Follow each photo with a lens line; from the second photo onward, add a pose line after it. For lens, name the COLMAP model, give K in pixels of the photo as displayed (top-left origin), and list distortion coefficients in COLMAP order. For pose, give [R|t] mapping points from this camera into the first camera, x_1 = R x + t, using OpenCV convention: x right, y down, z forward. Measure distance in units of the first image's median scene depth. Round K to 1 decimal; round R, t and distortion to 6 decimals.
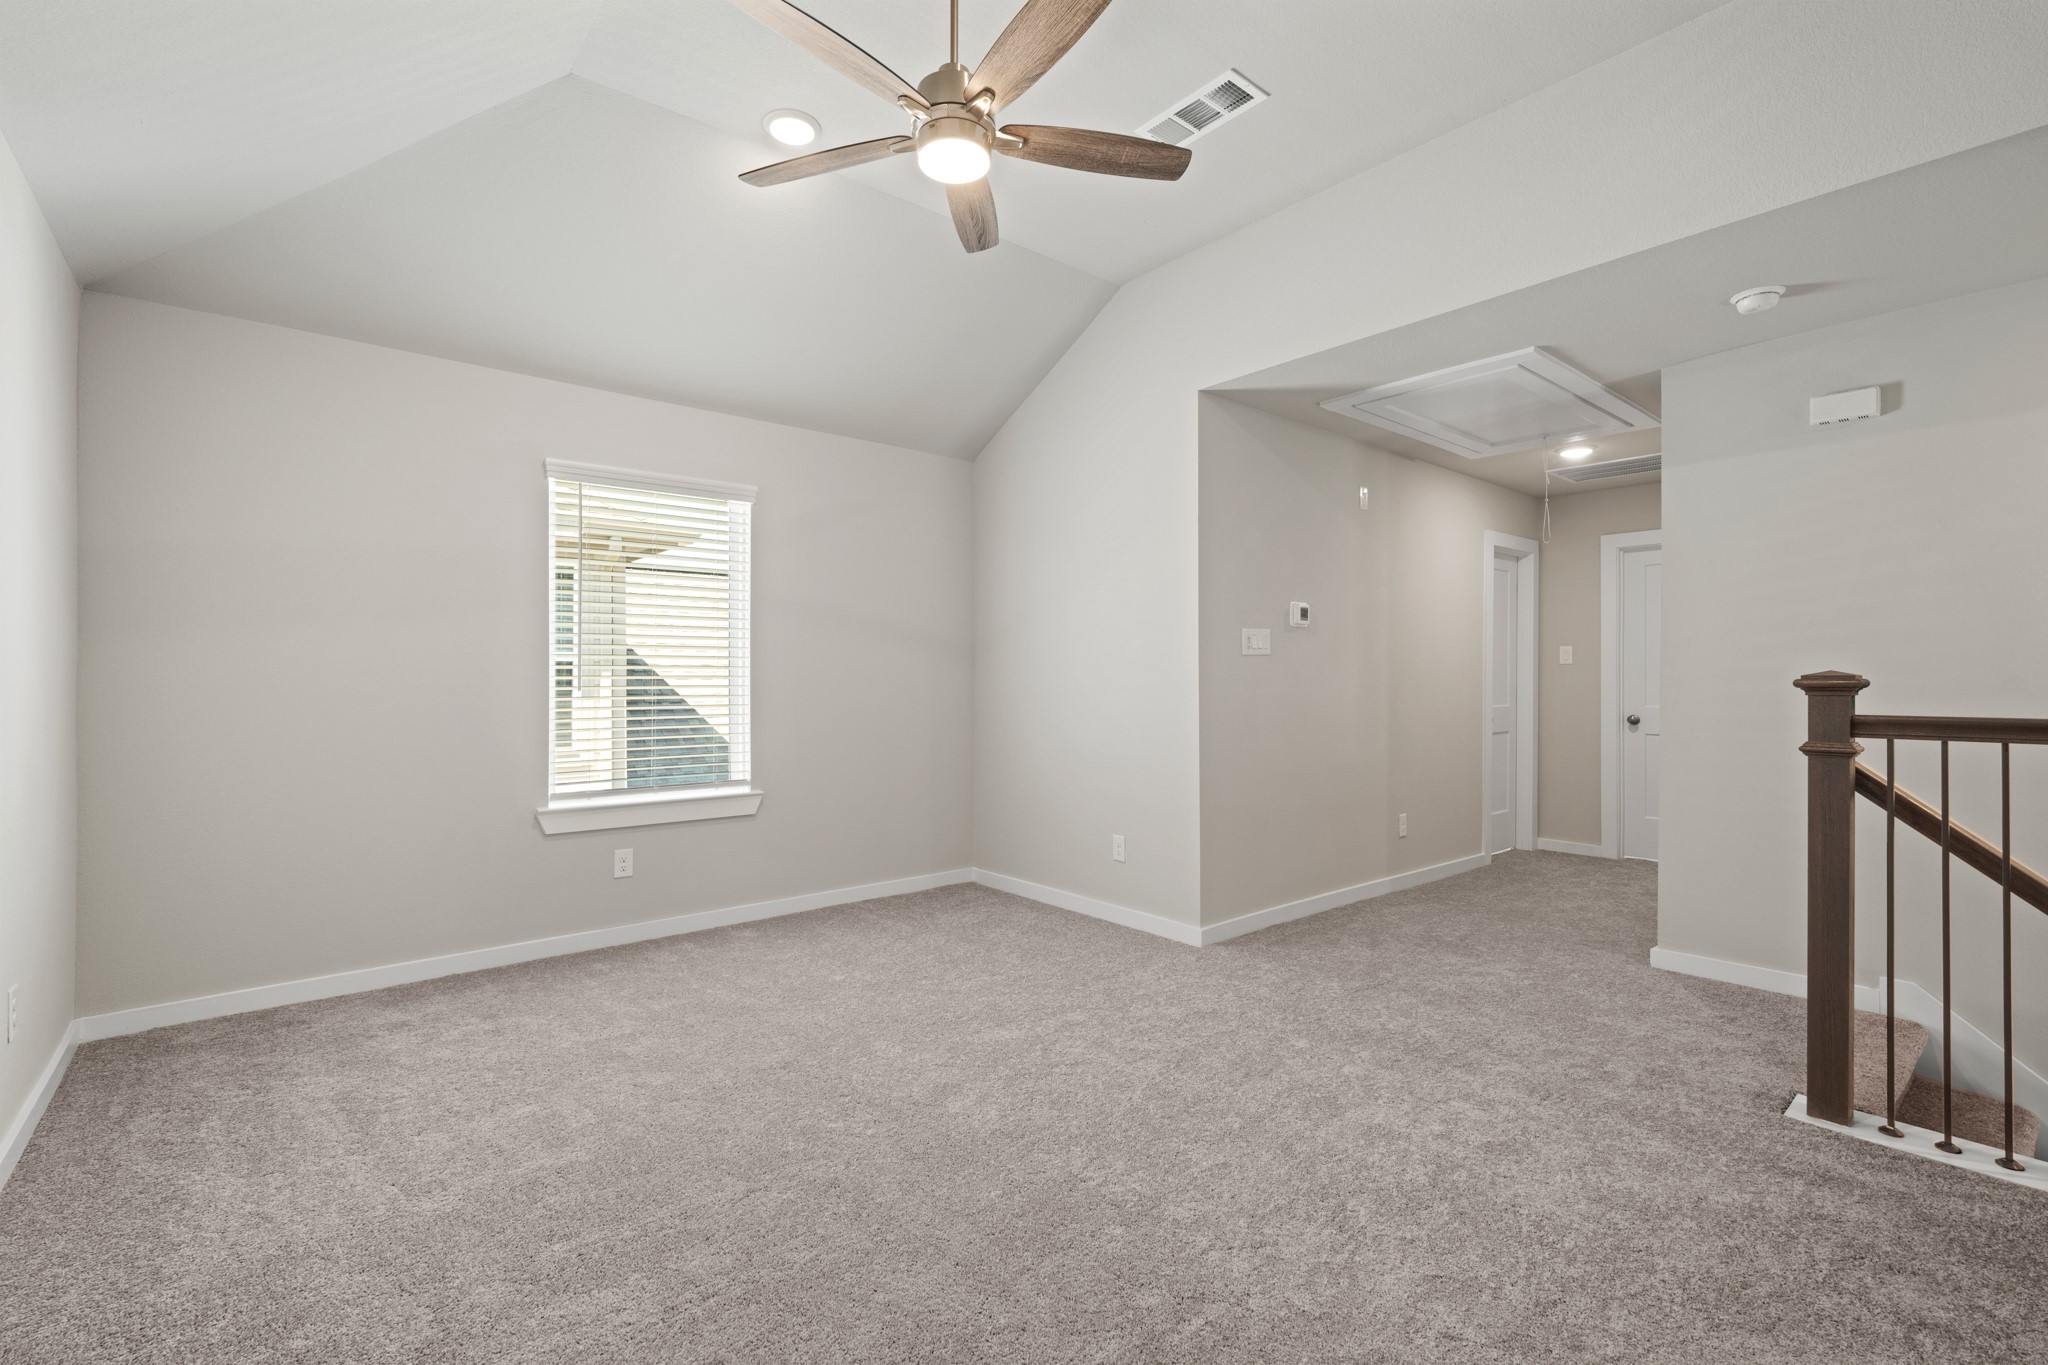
lens RADIAL K [[921.6, 0, 1034.0], [0, 921.6, 679.7], [0, 0, 1]] dist [0.003365, -0.000452]
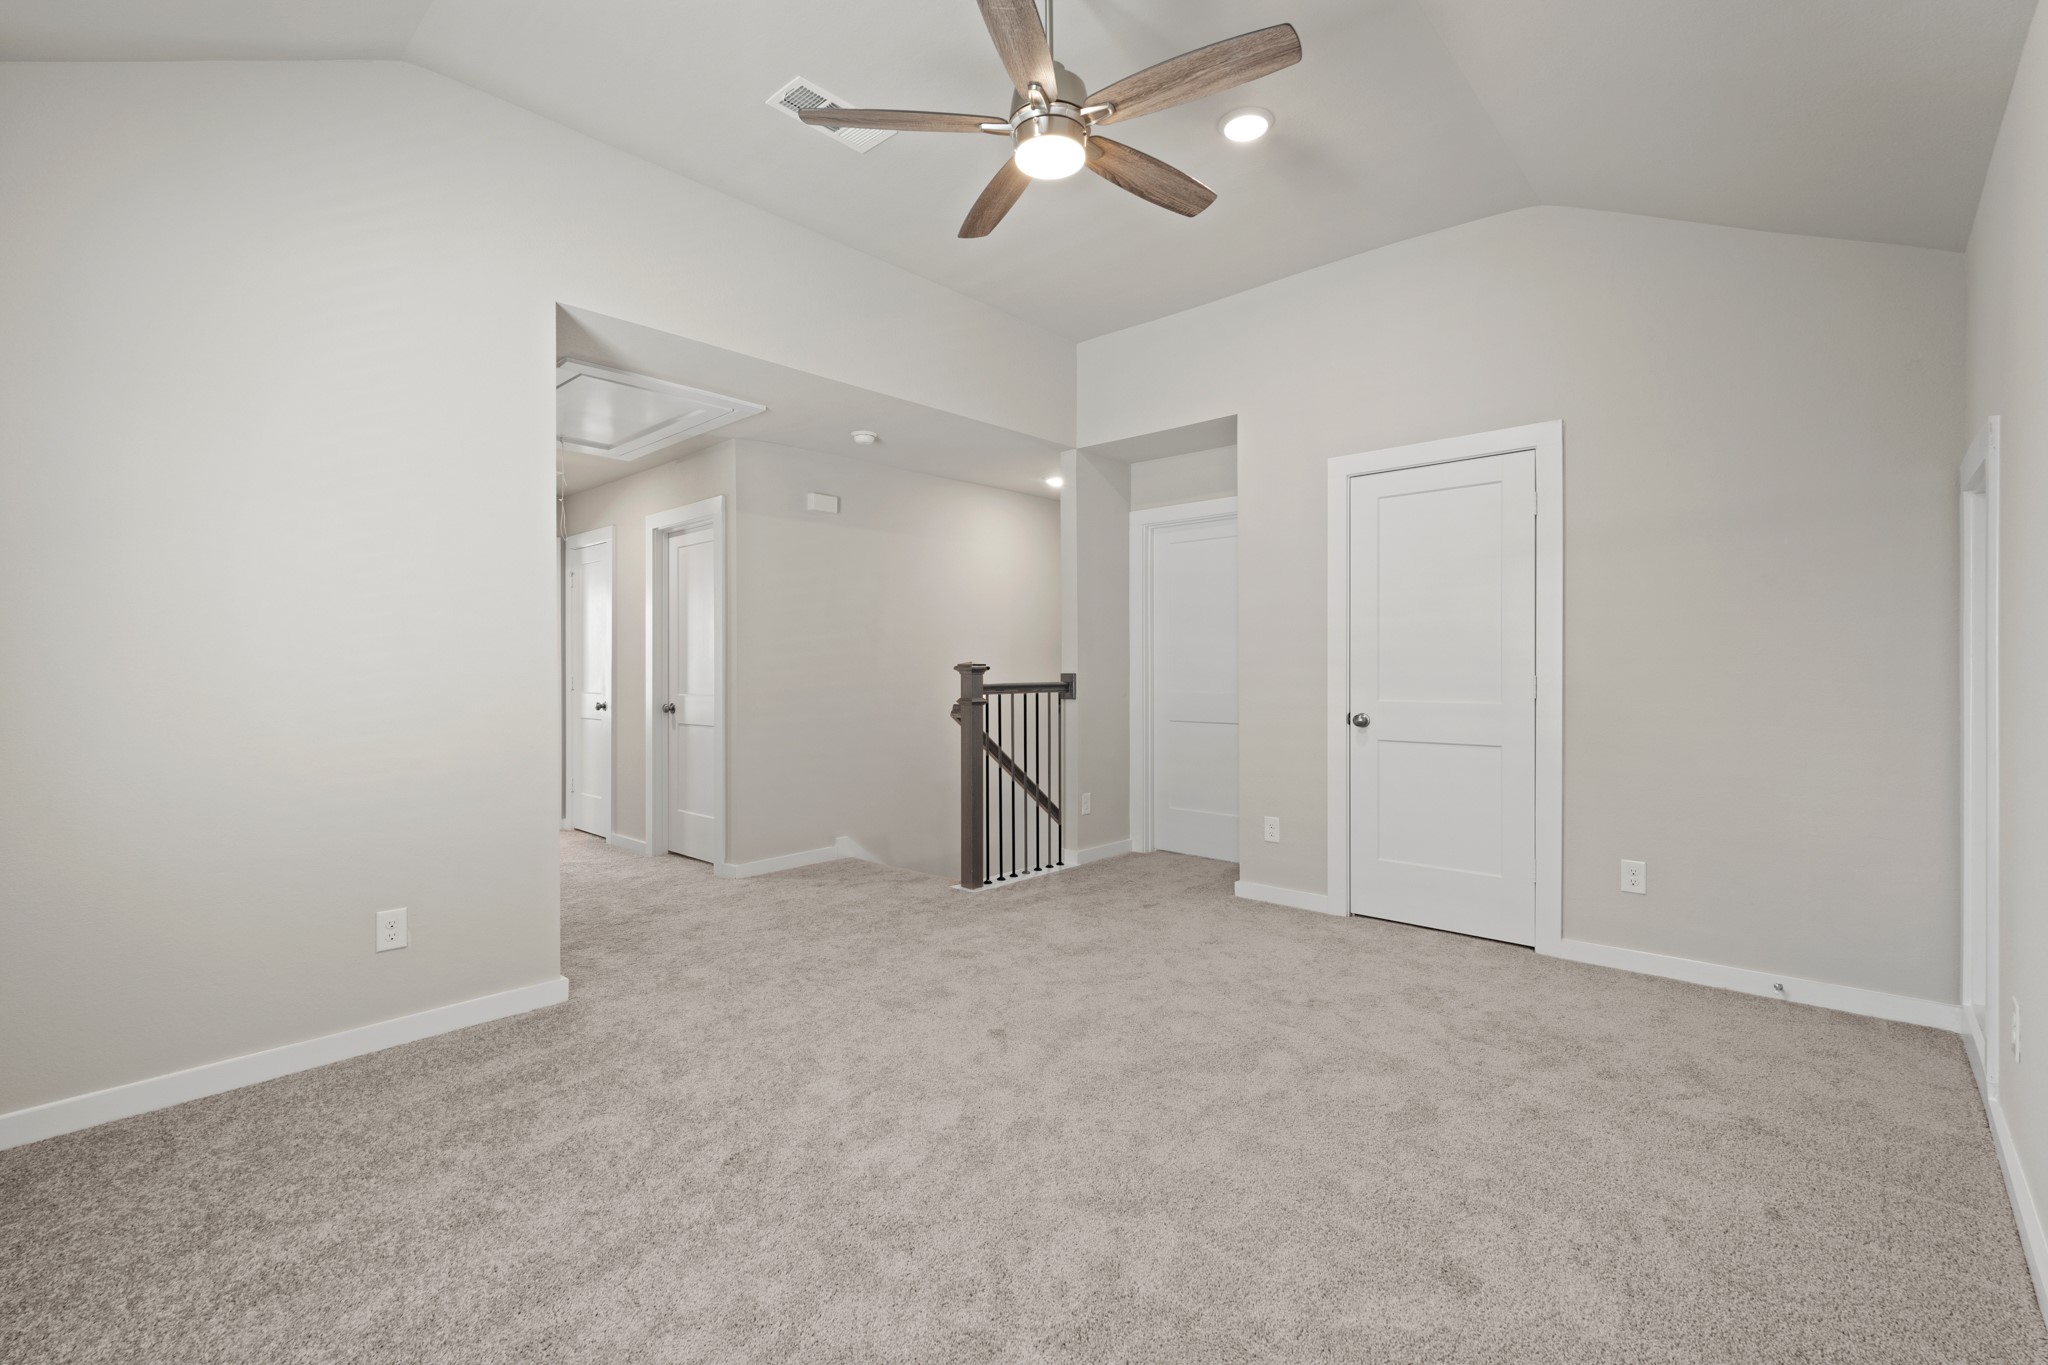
lens RADIAL K [[921.6, 0, 1025.1], [0, 921.6, 673.2], [0, 0, 1]] dist [0.003365, -0.000452]
pose [[-0.154506, -0.003768, 0.987985, -1.063643], [0.005564, 0.999974, 0.004684, 0.006284], [-0.987976, 0.006221, -0.154481, 1.152852]]
